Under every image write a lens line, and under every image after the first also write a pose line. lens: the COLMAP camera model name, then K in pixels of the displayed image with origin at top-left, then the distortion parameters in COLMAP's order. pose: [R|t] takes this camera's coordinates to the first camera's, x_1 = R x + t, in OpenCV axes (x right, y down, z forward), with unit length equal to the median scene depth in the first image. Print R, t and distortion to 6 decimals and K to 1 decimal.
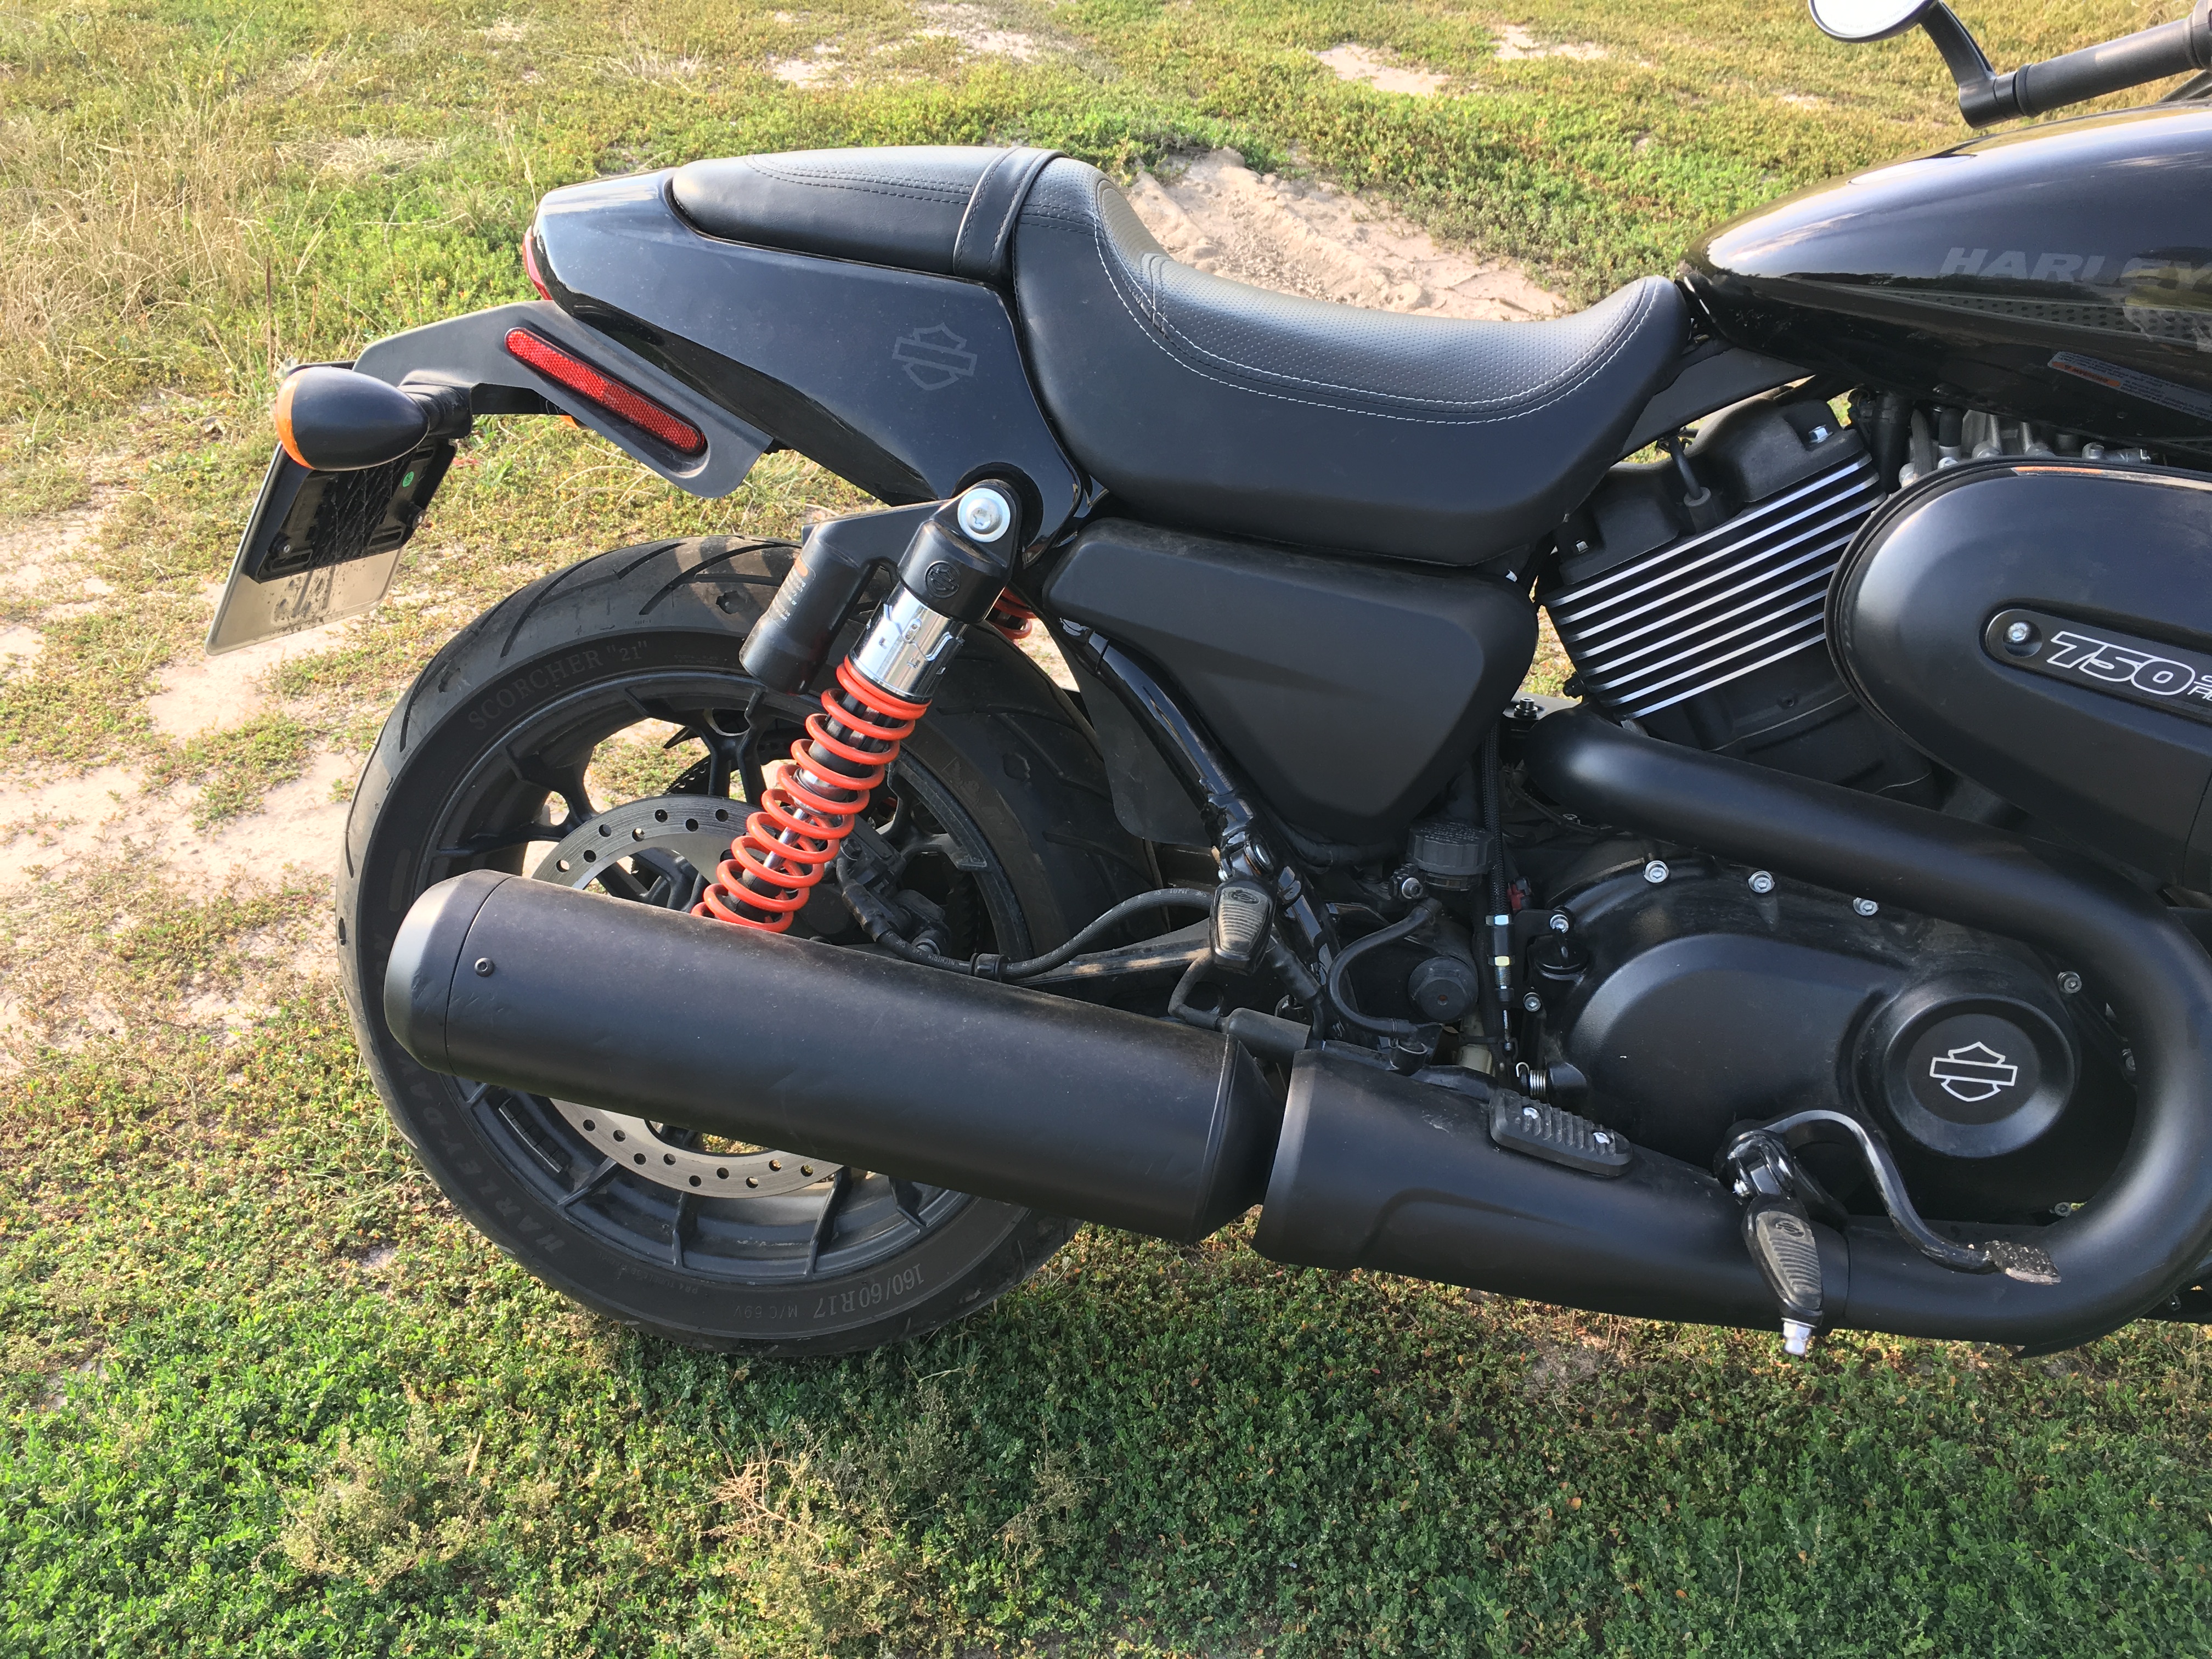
lens RADIAL K [[1875.1, 0, 1104.3], [0, 1875.1, 828.6], [0, 0, 1]] dist [0.075464, -0.105996]
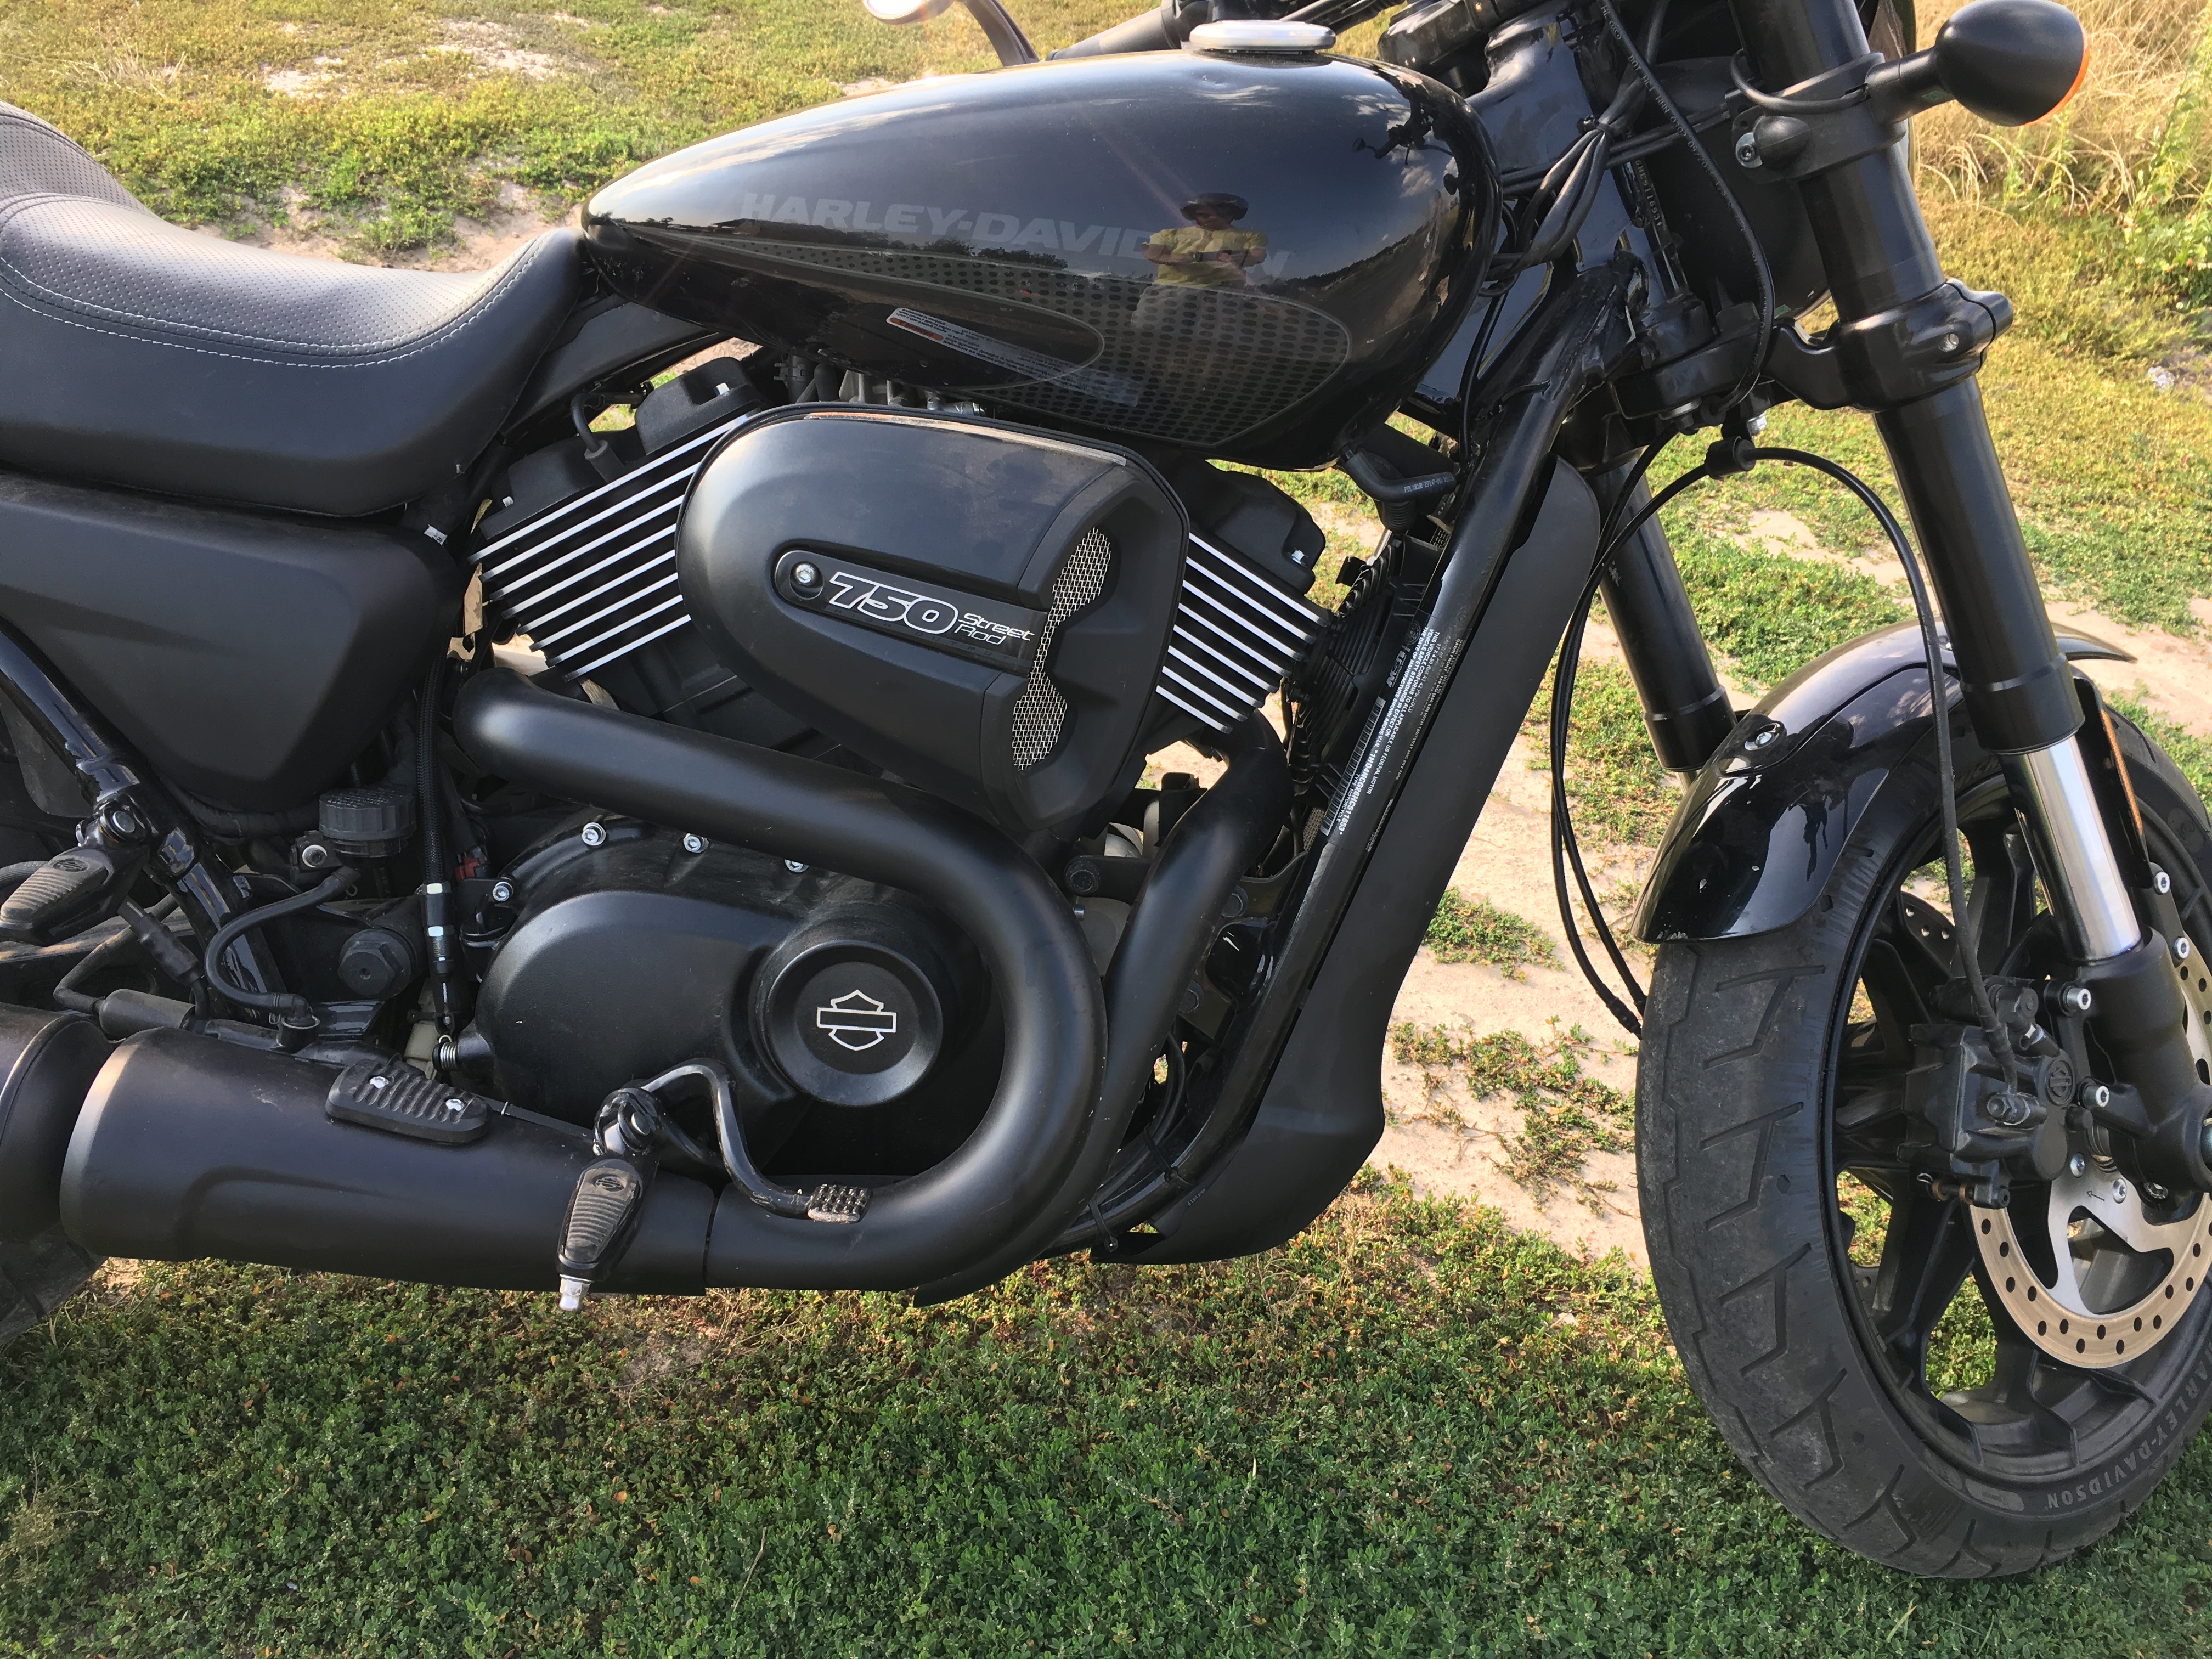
lens RADIAL K [[1875.1, 0, 1104.6], [0, 1875.1, 827.7], [0, 0, 1]] dist [0.075464, -0.105996]
pose [[0.989260, -0.021859, 0.144522, 0.370050], [0.025615, 0.999379, -0.024180, 0.044554], [-0.143903, 0.027622, 0.989206, -0.003954]]
